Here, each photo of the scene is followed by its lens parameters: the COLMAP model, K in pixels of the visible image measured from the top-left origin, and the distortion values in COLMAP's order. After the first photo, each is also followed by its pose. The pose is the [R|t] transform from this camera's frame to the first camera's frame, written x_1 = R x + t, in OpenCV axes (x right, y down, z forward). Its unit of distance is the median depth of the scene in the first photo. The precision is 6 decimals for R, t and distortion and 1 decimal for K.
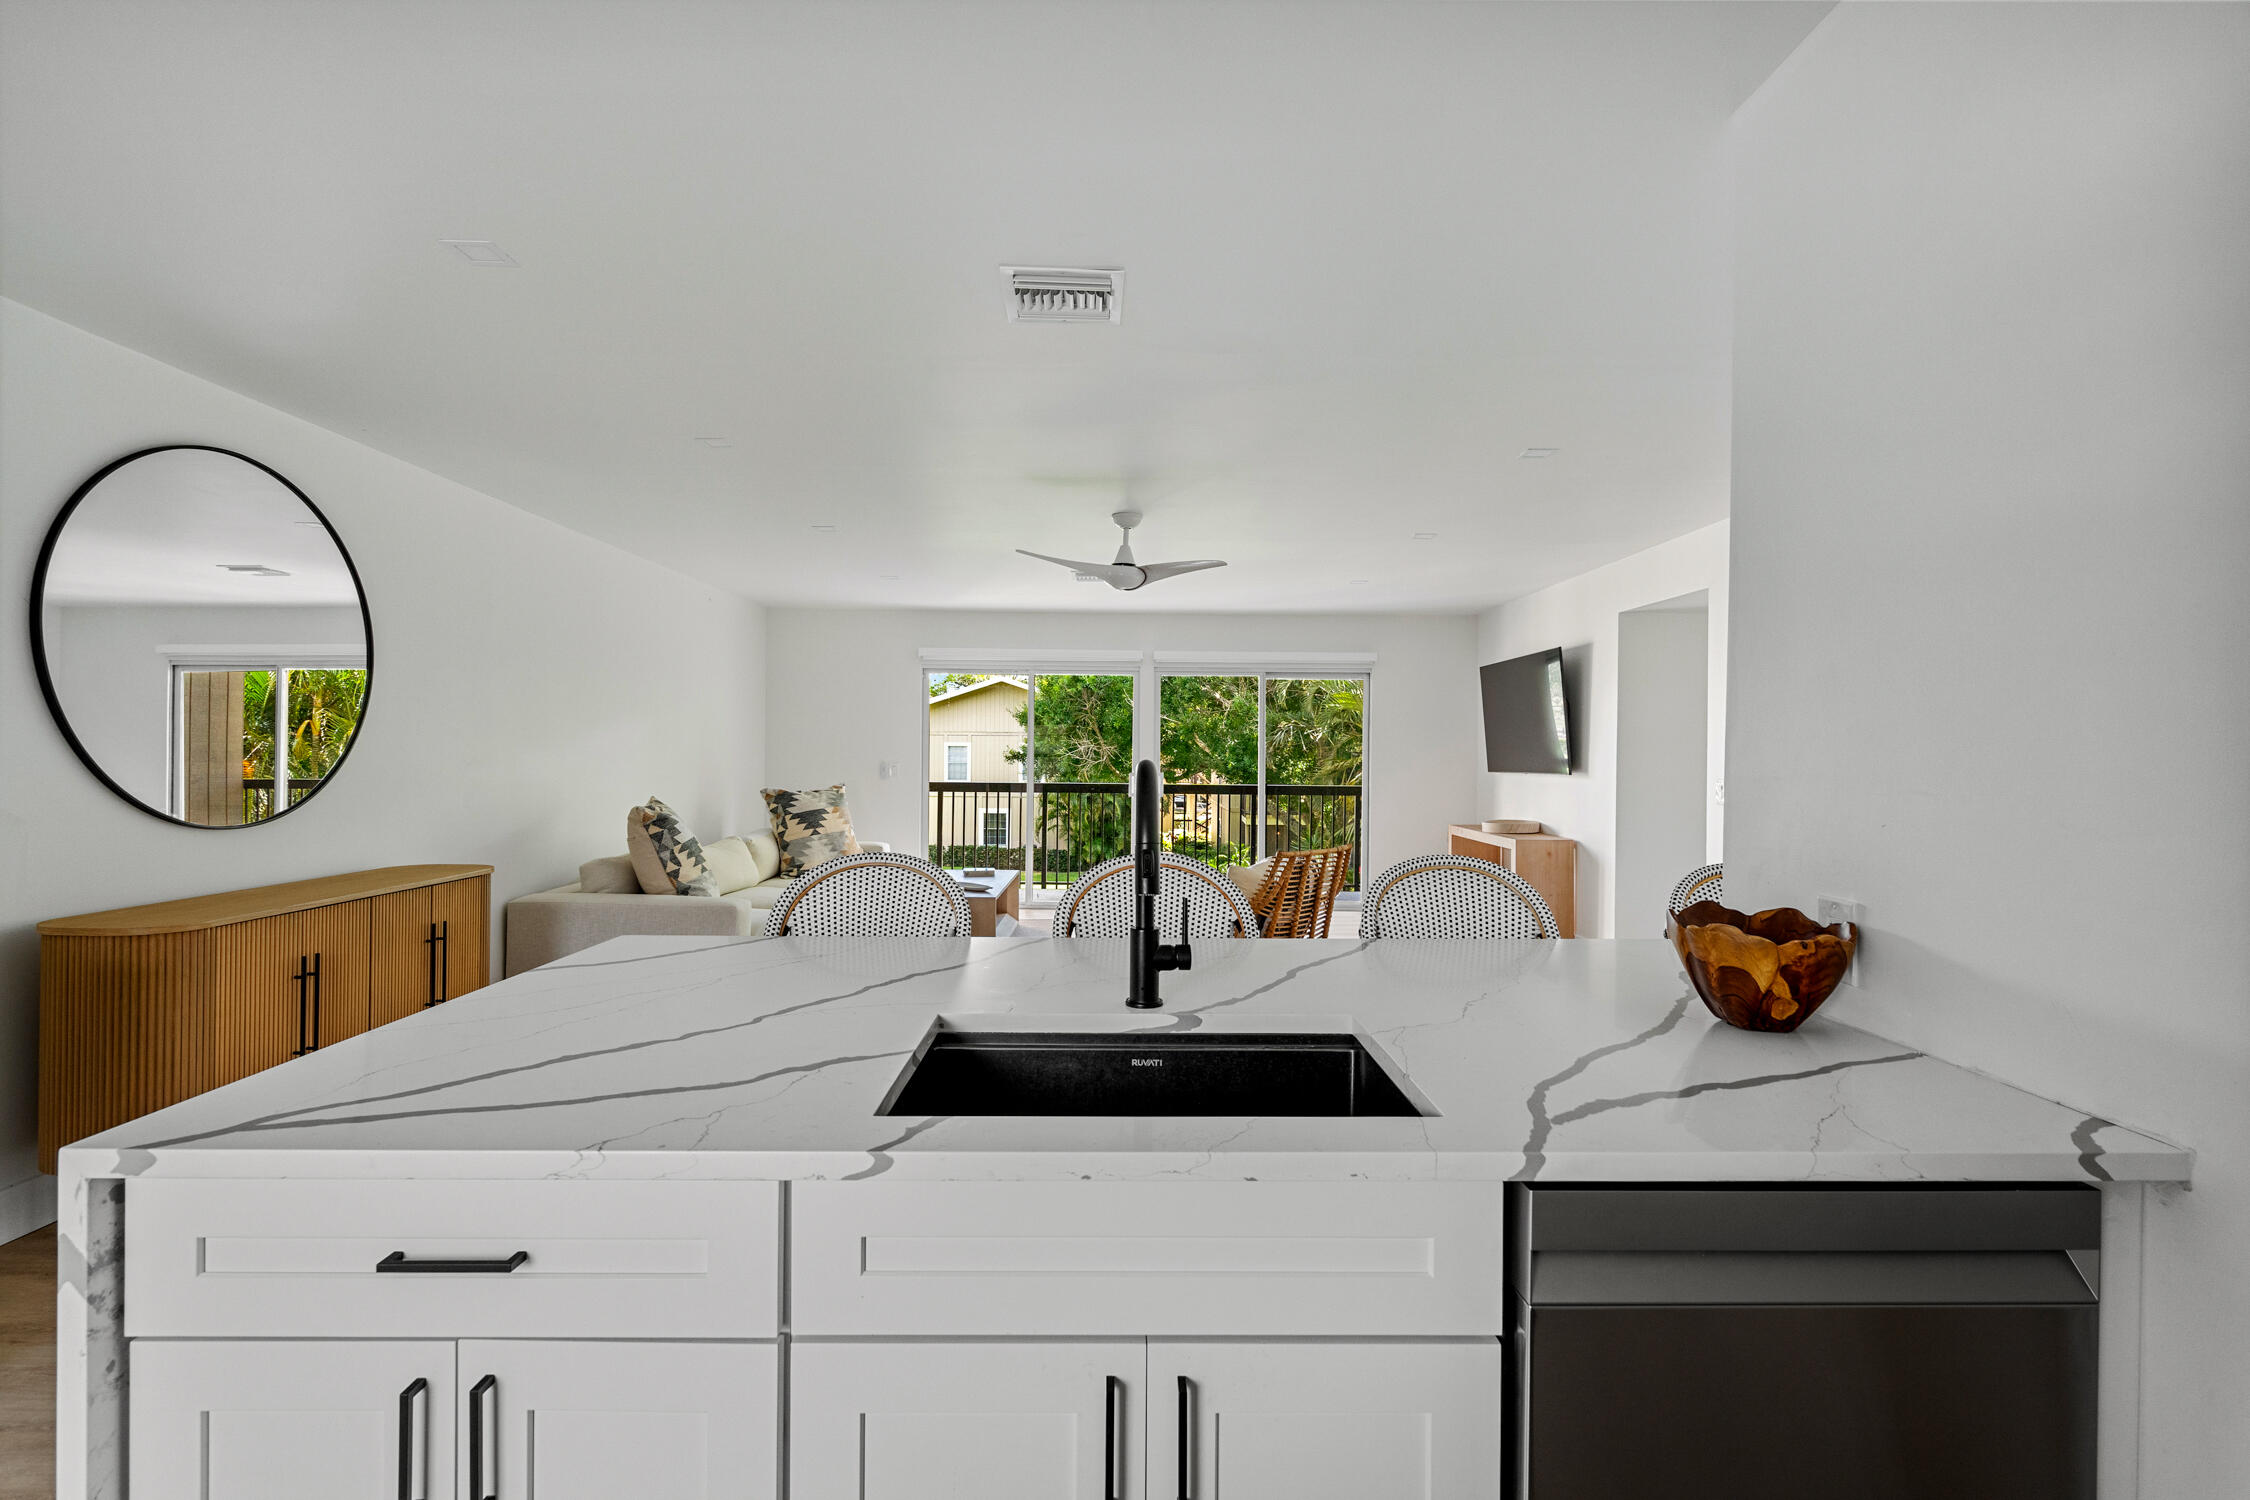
lens RADIAL K [[1036.3, 0, 1126.1], [0, 1036.3, 745.6], [0, 0, 1]] dist [-0.002625, 0.000410]
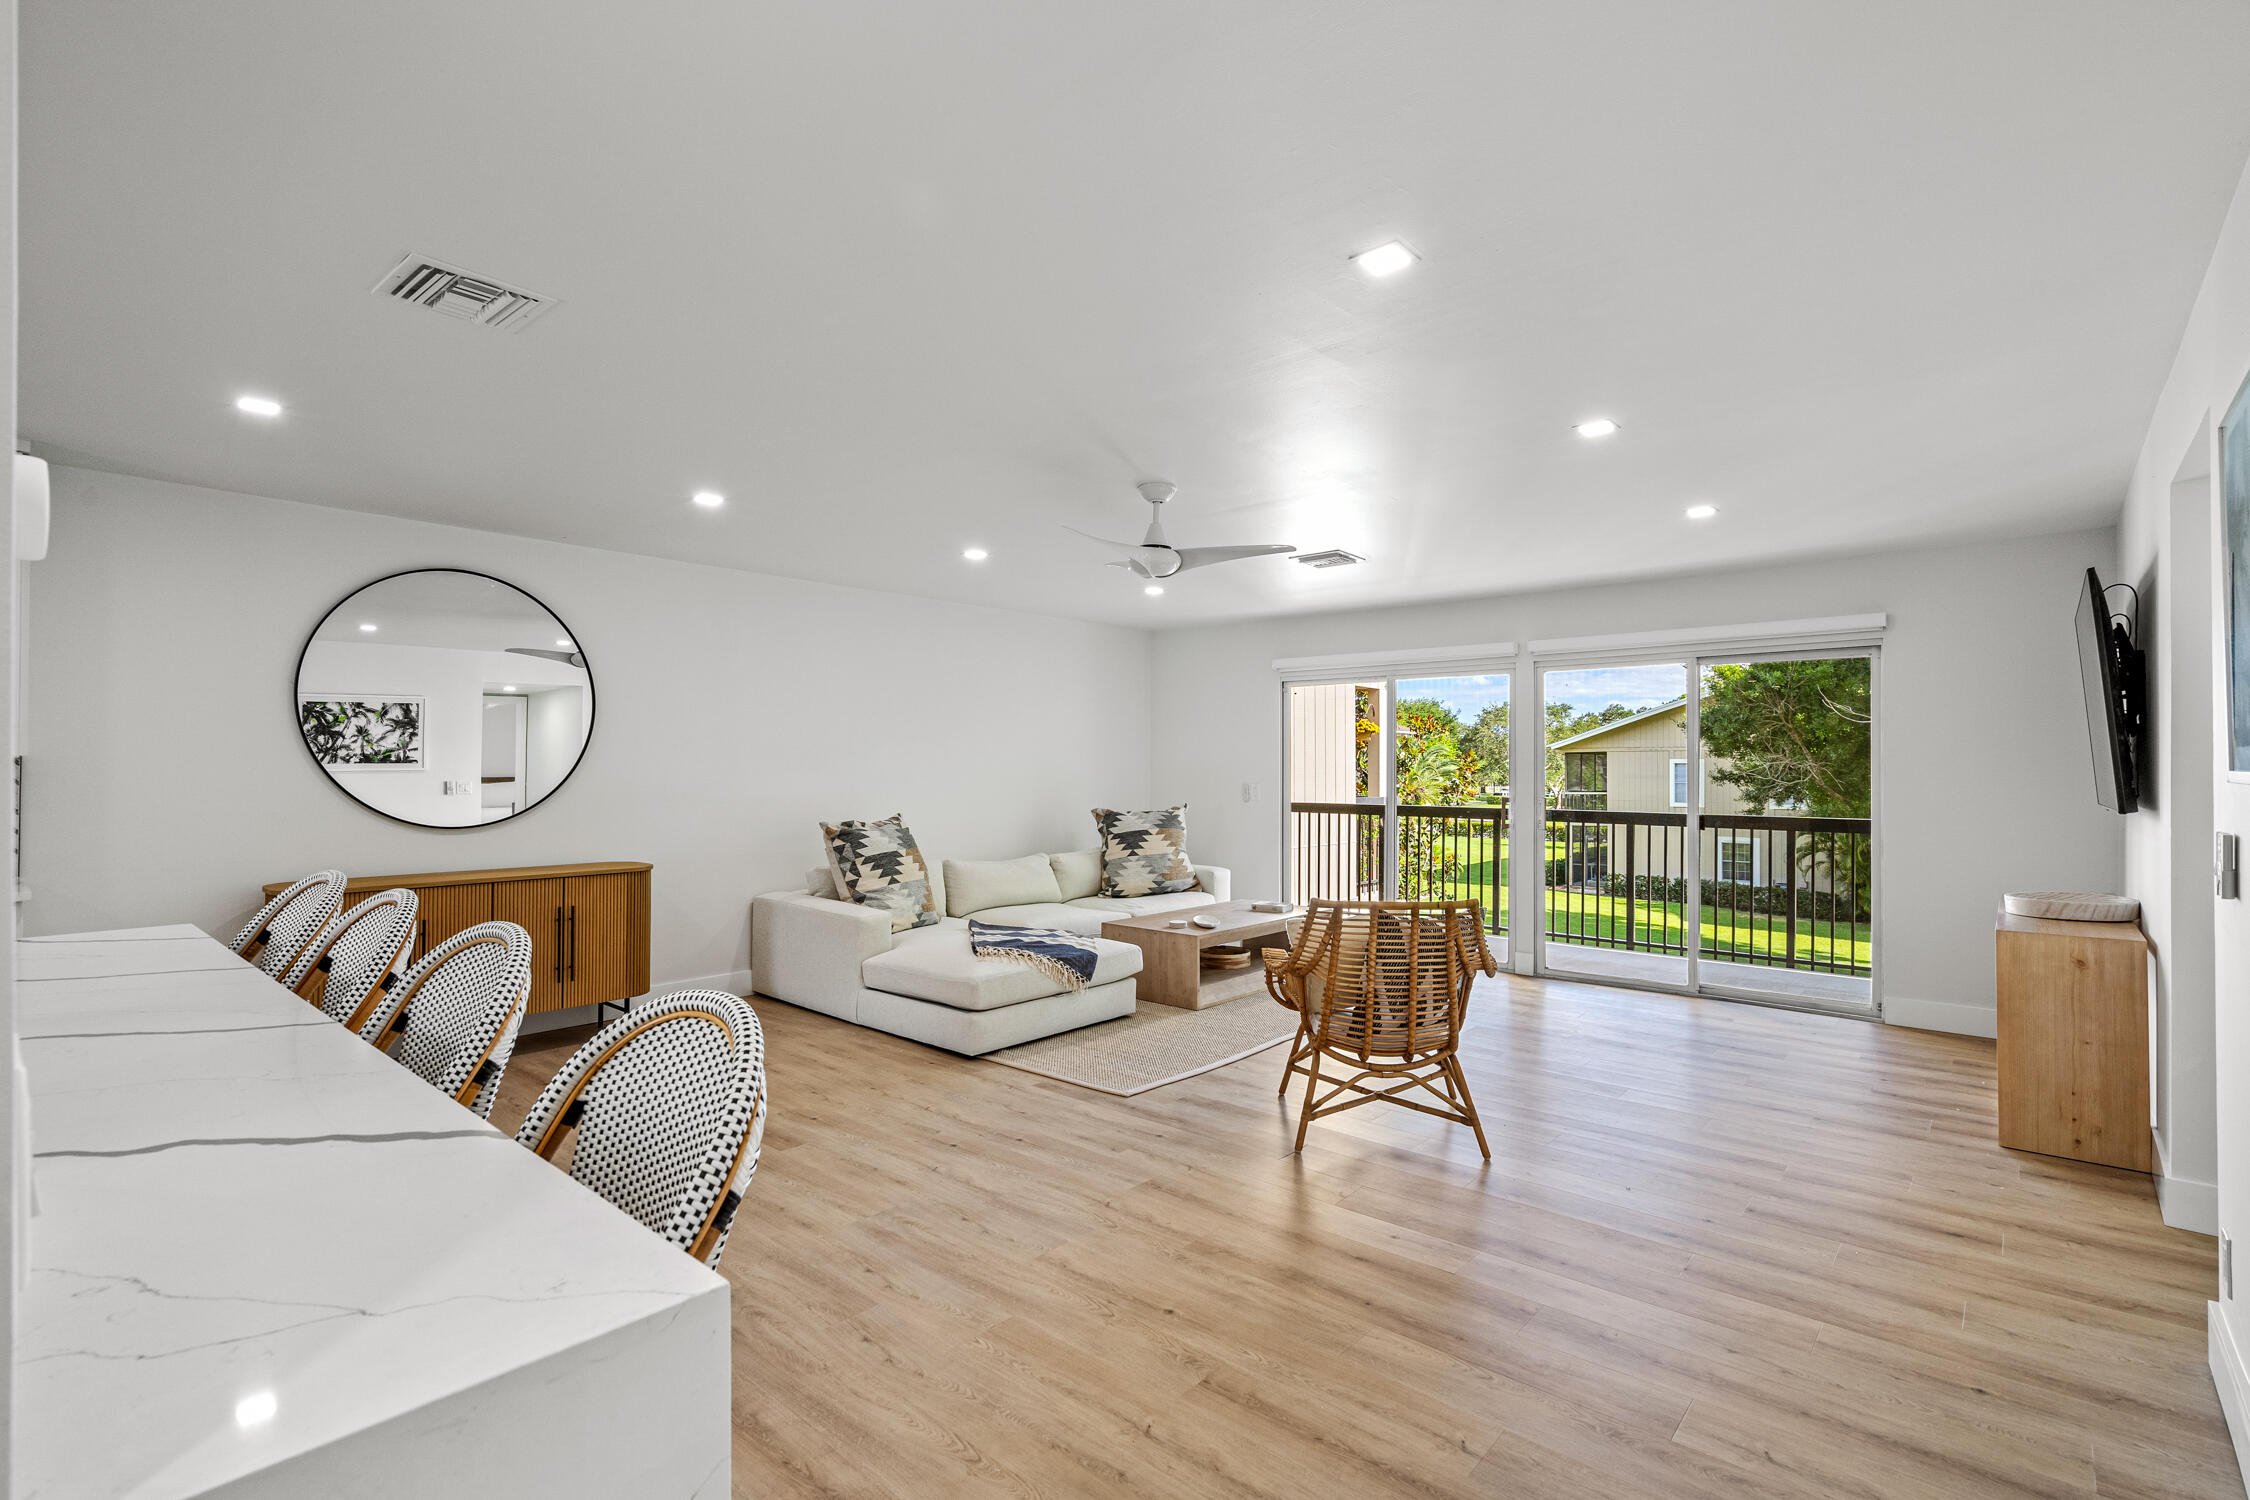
lens RADIAL K [[1036.3, 0, 1129.4], [0, 1036.3, 759.2], [0, 0, 1]] dist [-0.002625, 0.000410]
pose [[0.755296, -0.003293, -0.655376, 0.356248], [0.000857, 0.999991, -0.004038, -0.003036], [0.655384, 0.002488, 0.755292, 0.245931]]
